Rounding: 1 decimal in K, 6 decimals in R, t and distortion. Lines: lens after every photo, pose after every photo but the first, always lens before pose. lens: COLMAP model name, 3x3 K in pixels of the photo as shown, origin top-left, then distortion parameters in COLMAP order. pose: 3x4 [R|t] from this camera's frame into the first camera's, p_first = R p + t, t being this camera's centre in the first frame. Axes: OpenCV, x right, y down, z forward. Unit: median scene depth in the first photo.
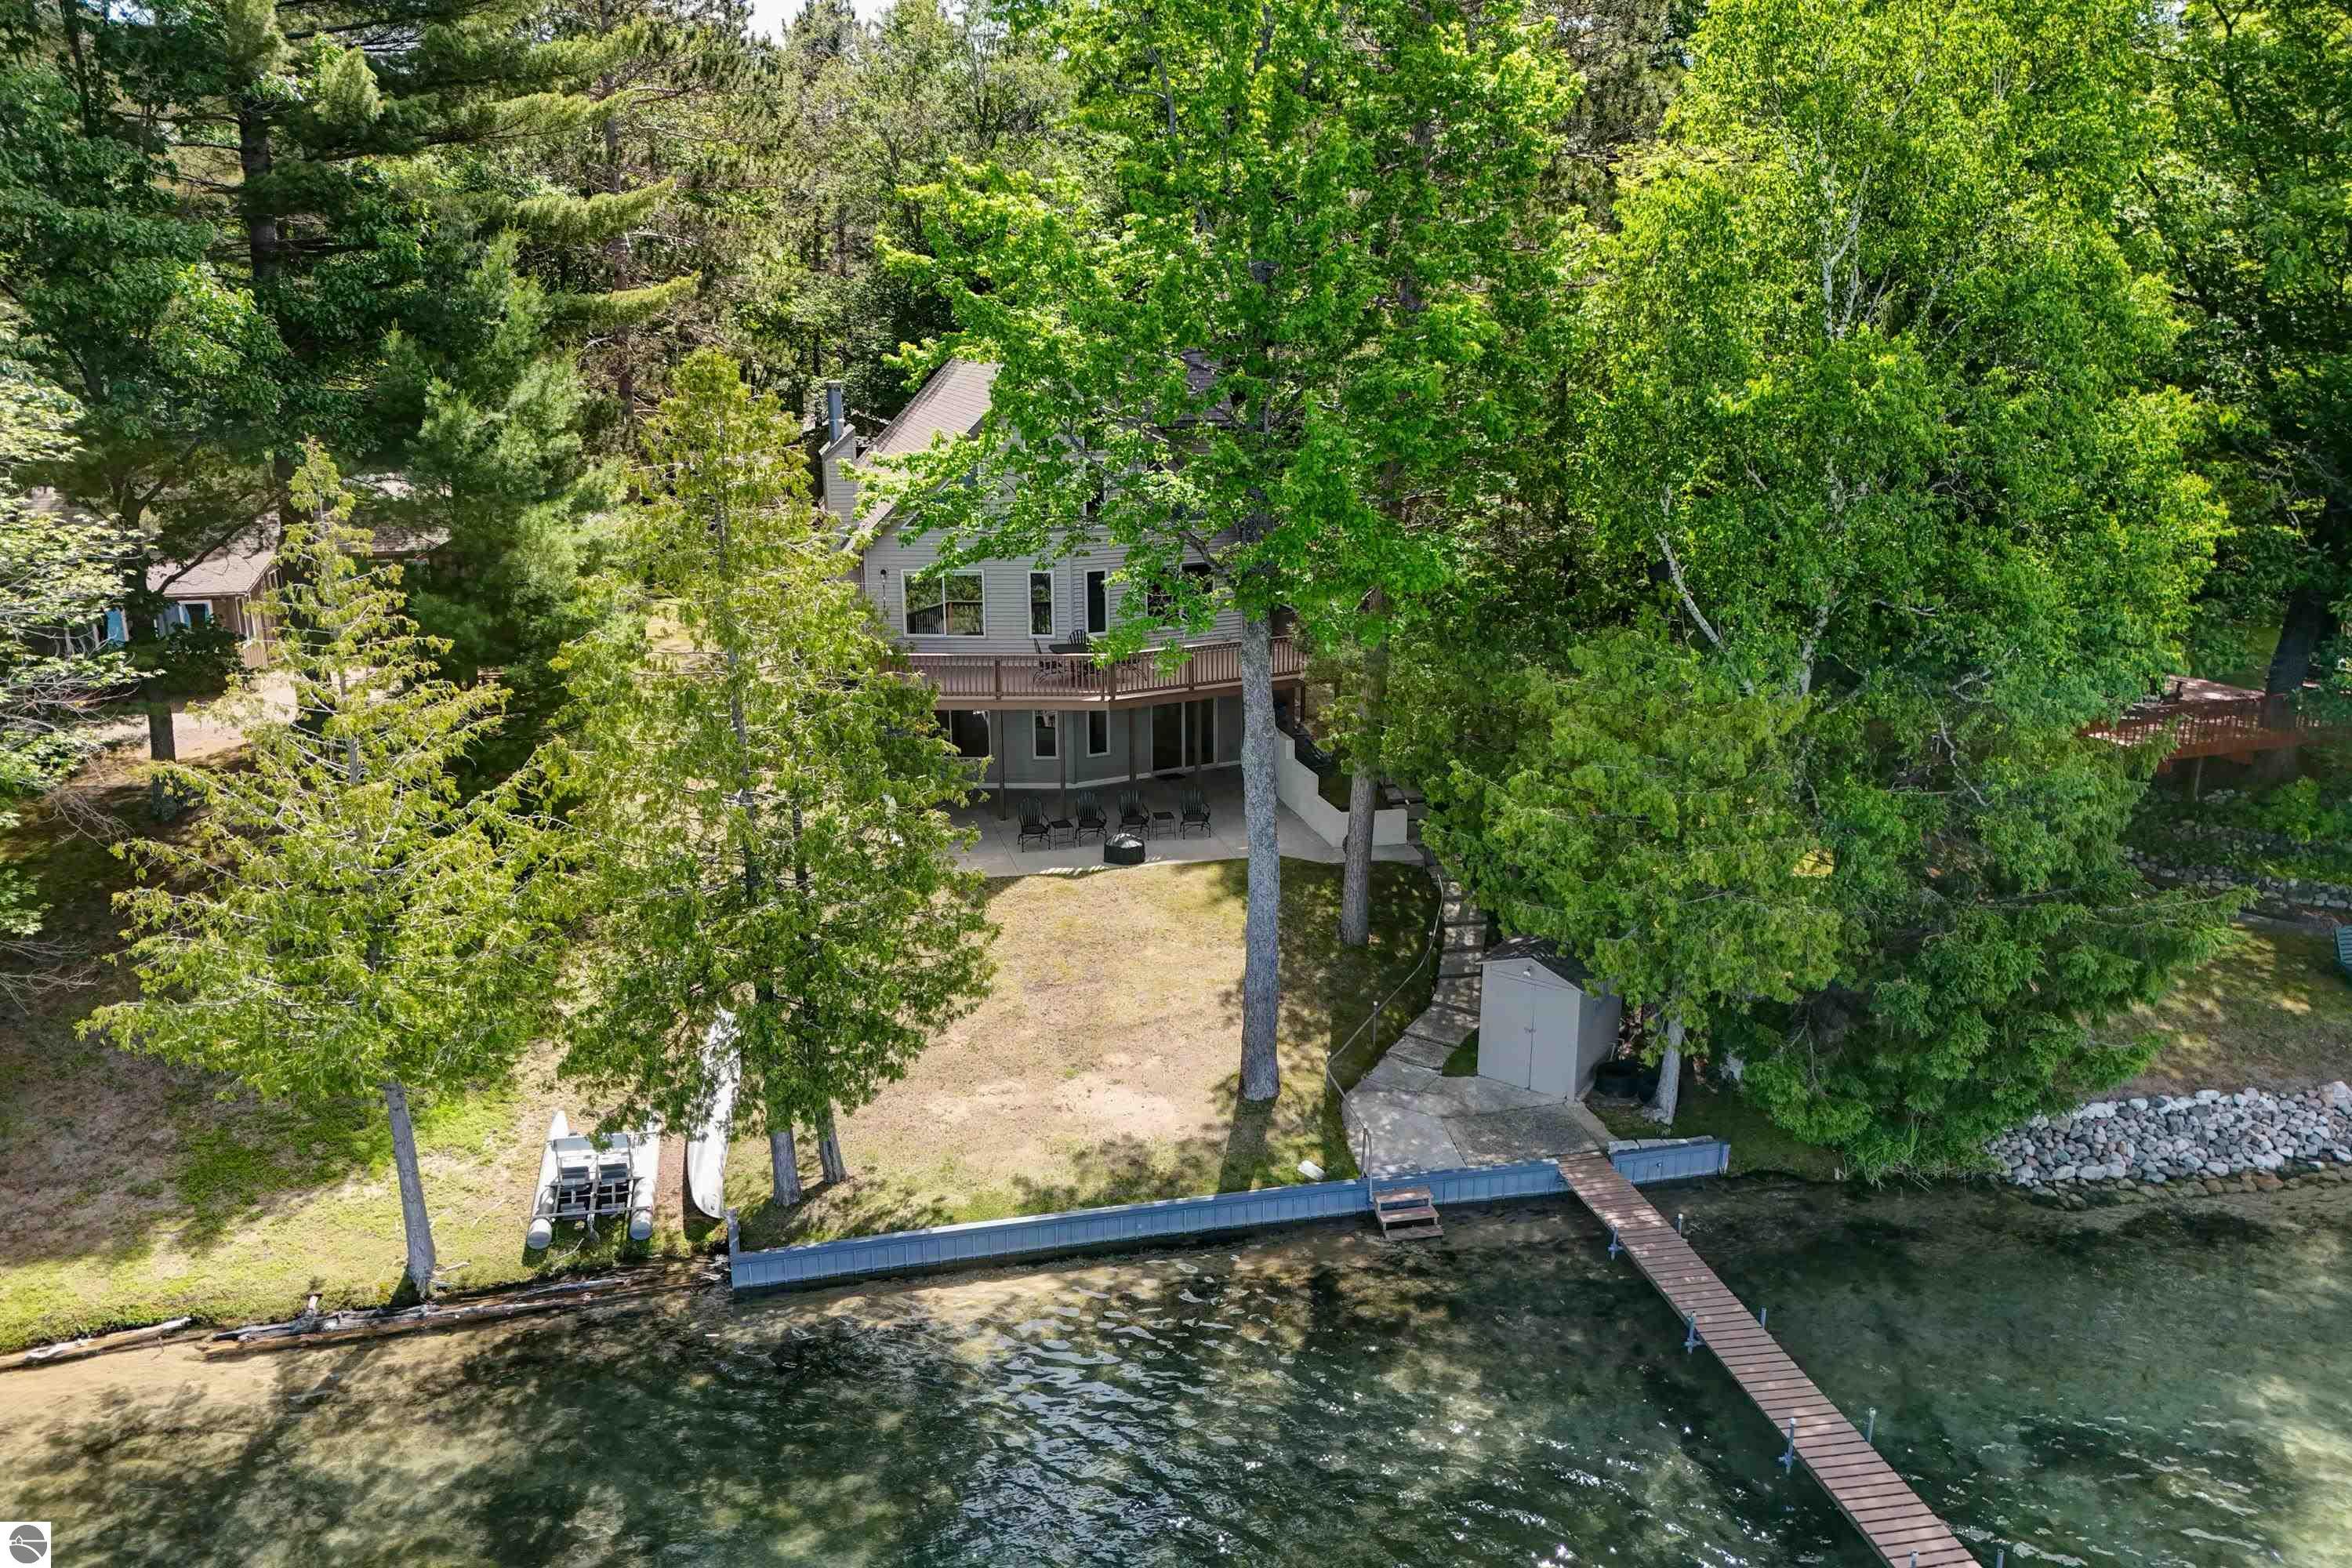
lens RADIAL K [[1711.3, 0, 1176.0], [0, 1711.3, 784.0], [0, 0, 1]] dist [0.081083, -0.077625]
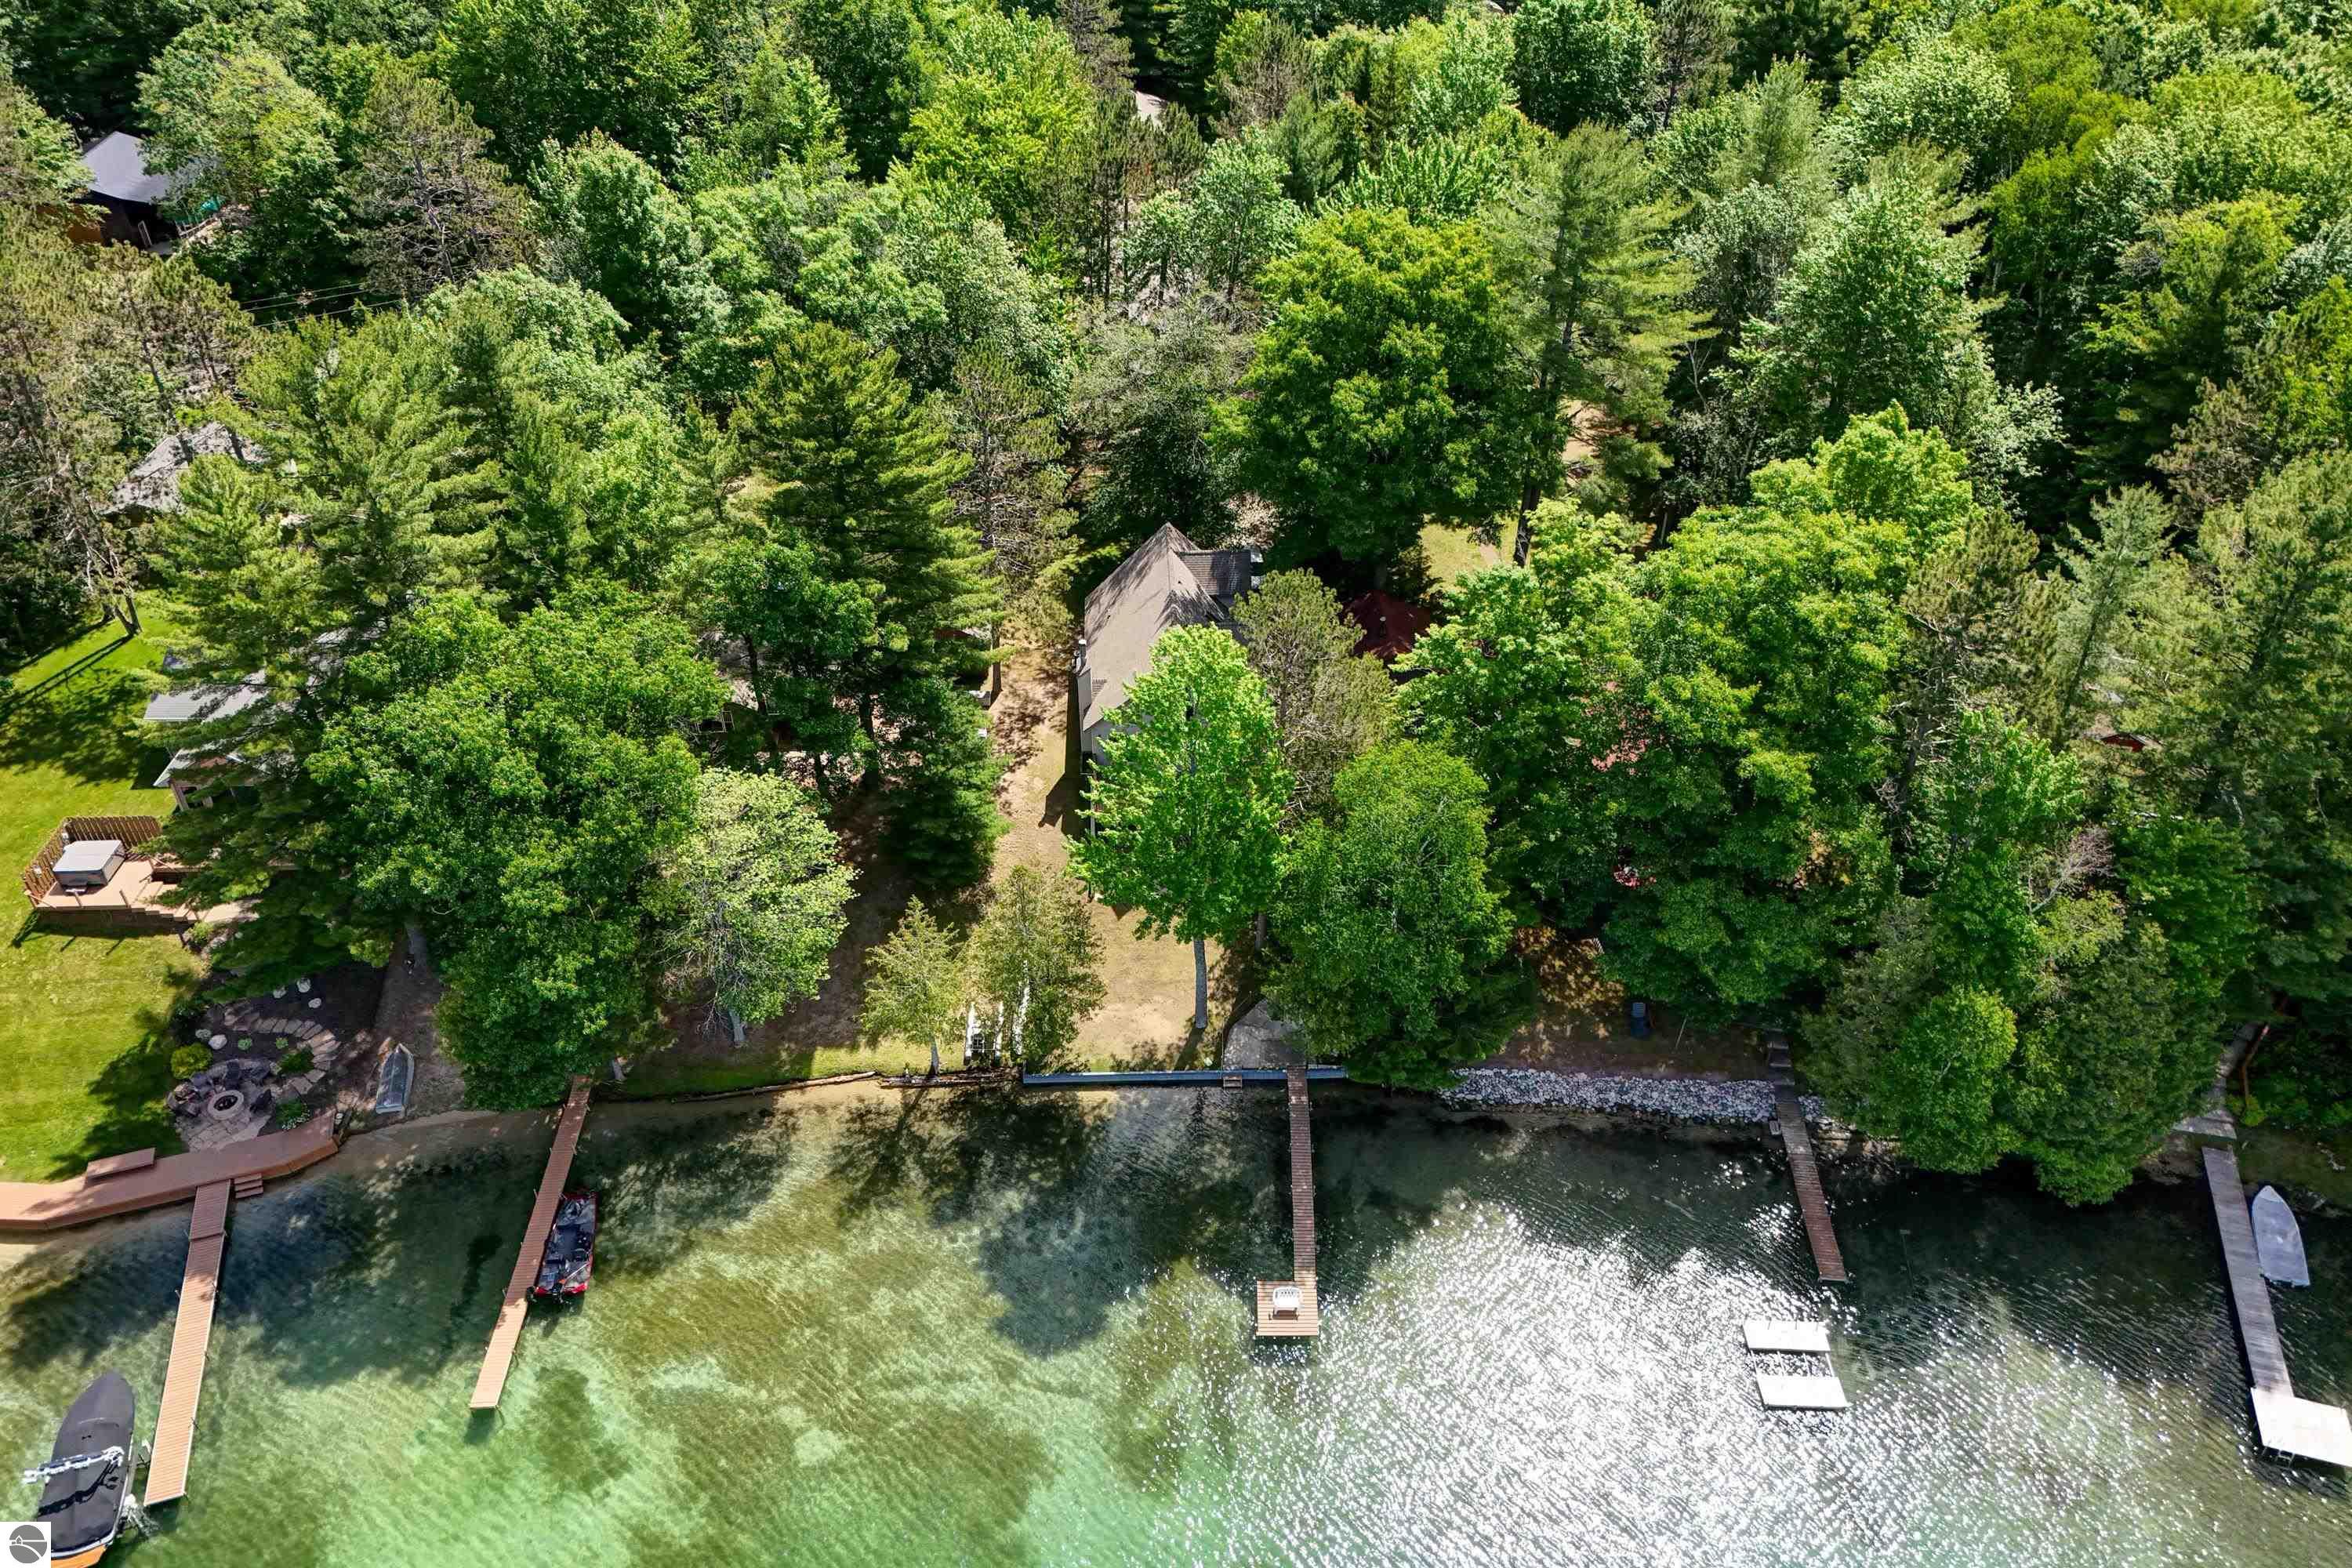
lens RADIAL K [[1676.1, 0, 1176.0], [0, 1676.1, 784.0], [0, 0, 1]] dist [0.069920, -0.057861]
pose [[0.979156, 0.121215, -0.162975, 0.445749], [-0.050238, 0.921999, 0.383919, -1.362501], [0.196800, -0.367729, 0.908870, -1.525390]]
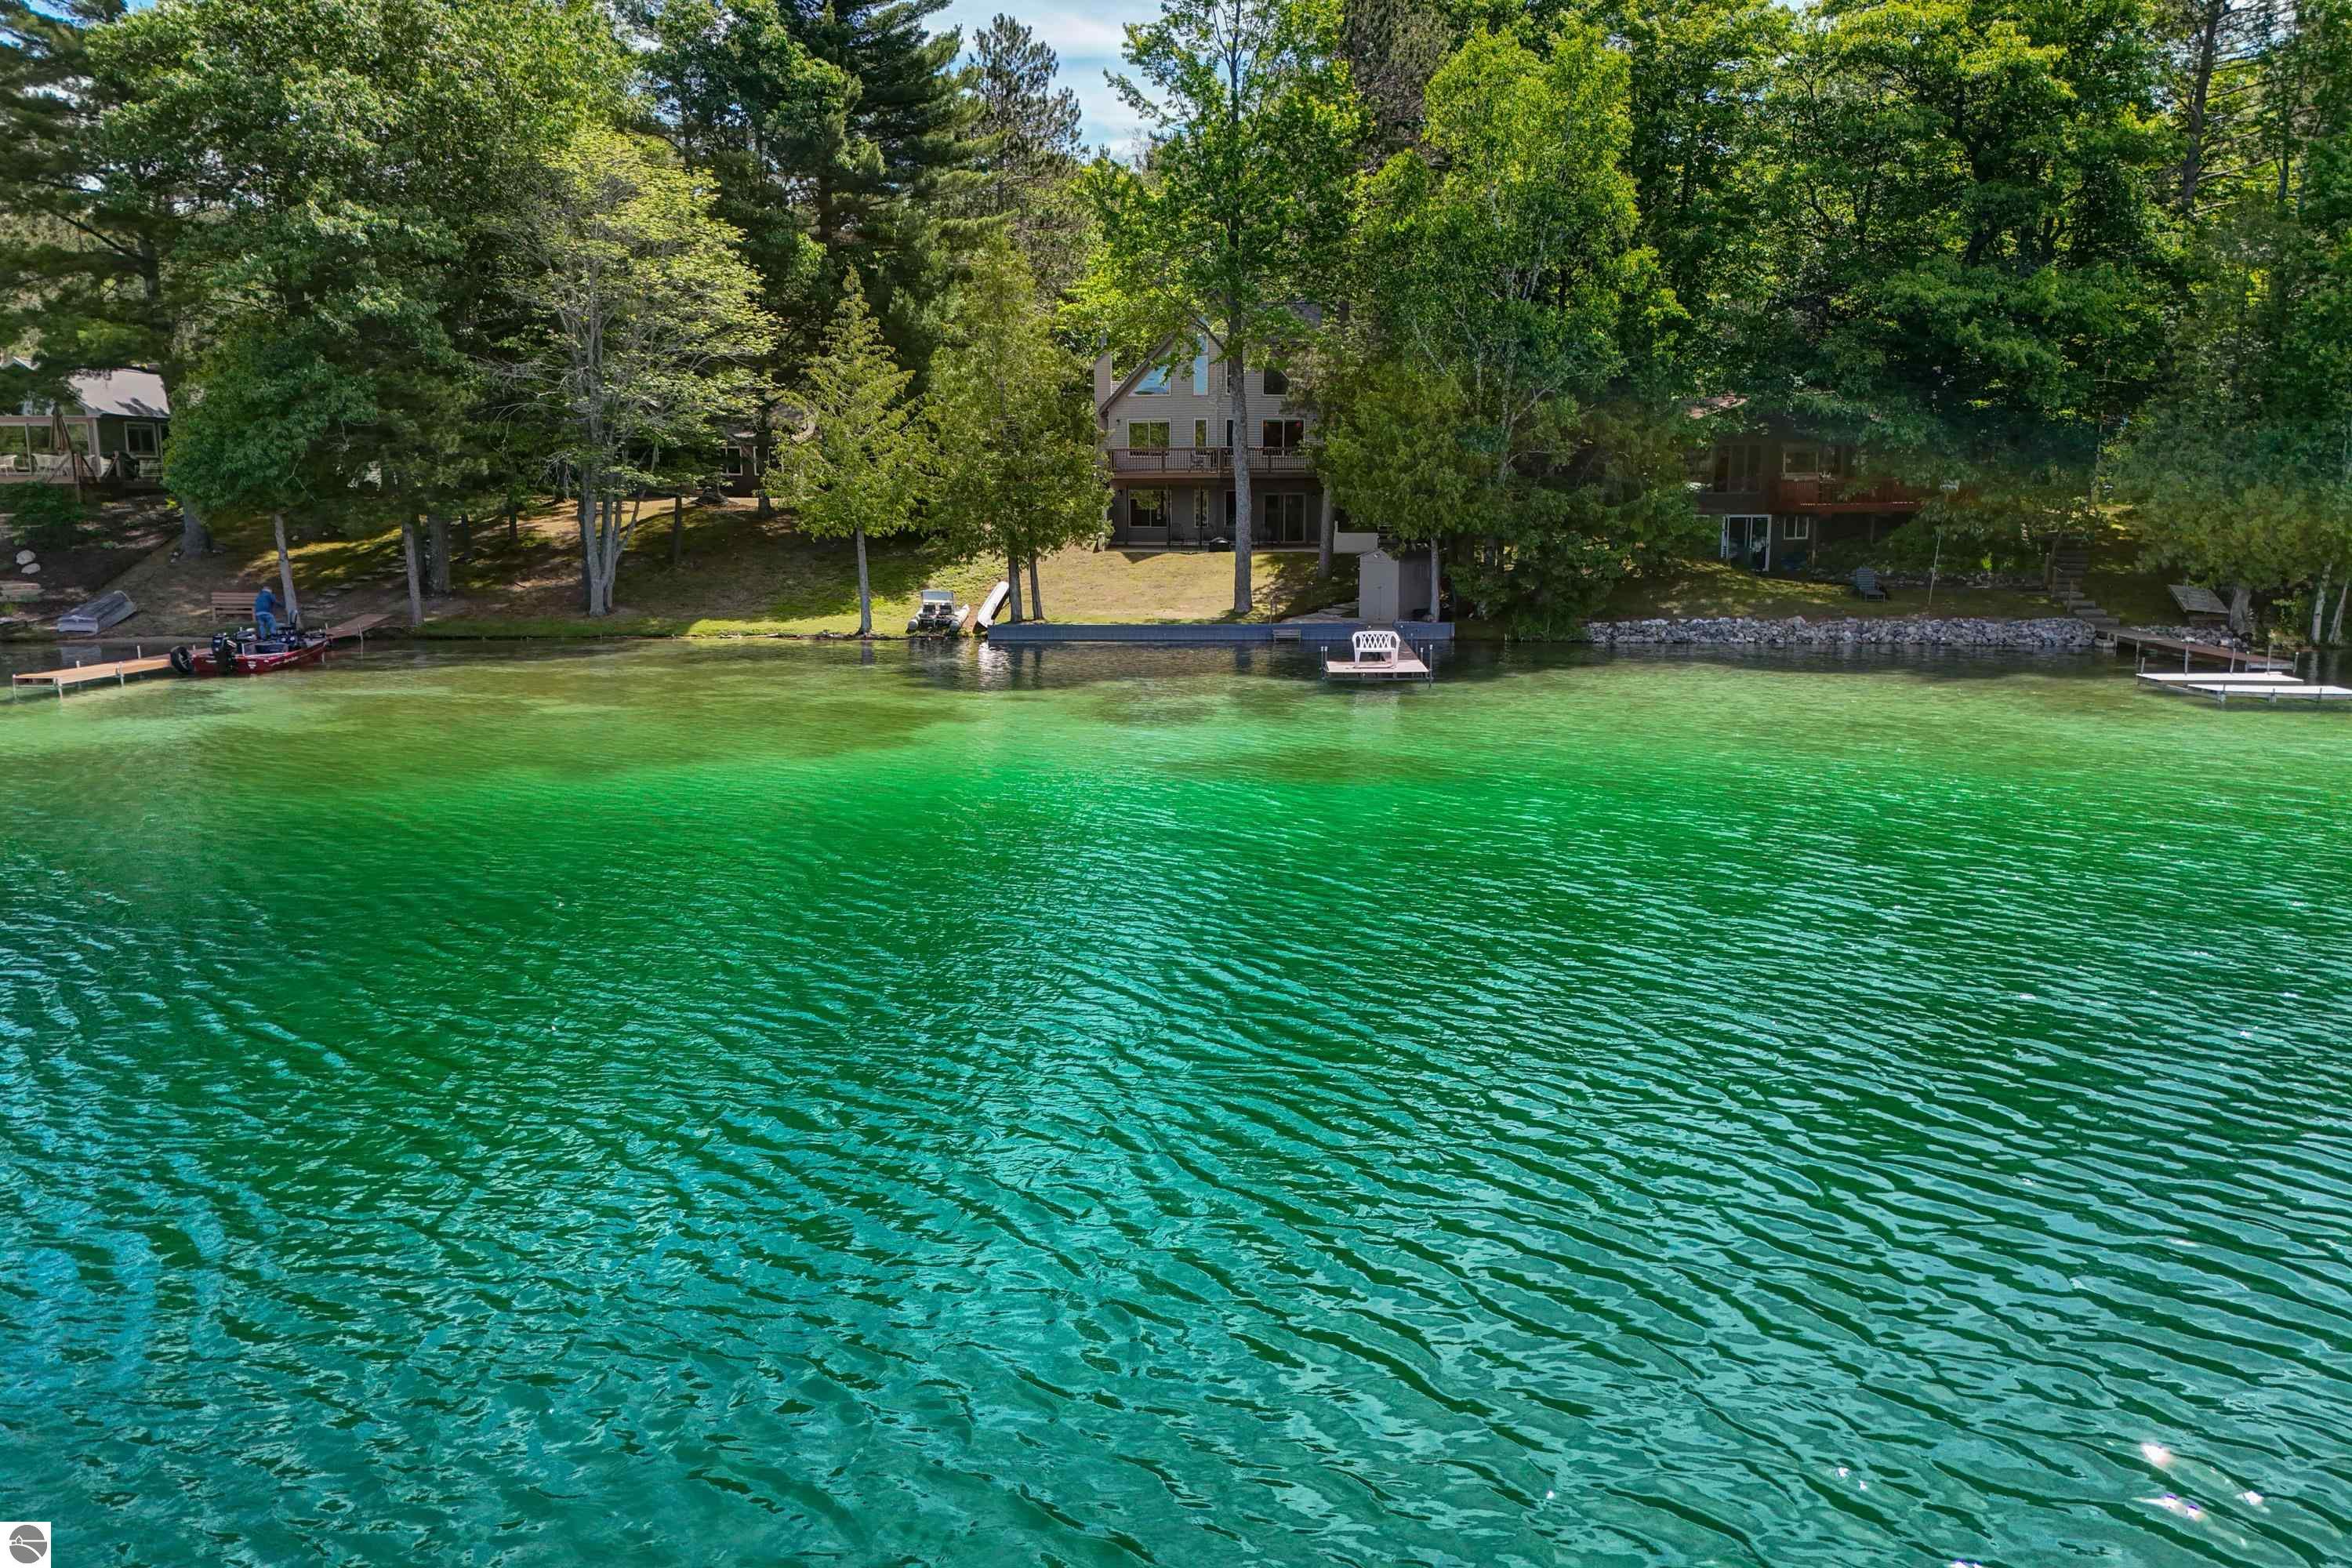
lens RADIAL K [[1711.3, 0, 1176.0], [0, 1711.3, 784.0], [0, 0, 1]] dist [0.081083, -0.077625]
pose [[0.971499, 0.040966, -0.233479, 0.488103], [-0.060871, 0.995039, -0.078695, 0.588889], [0.229097, 0.090664, 0.969172, -1.059241]]
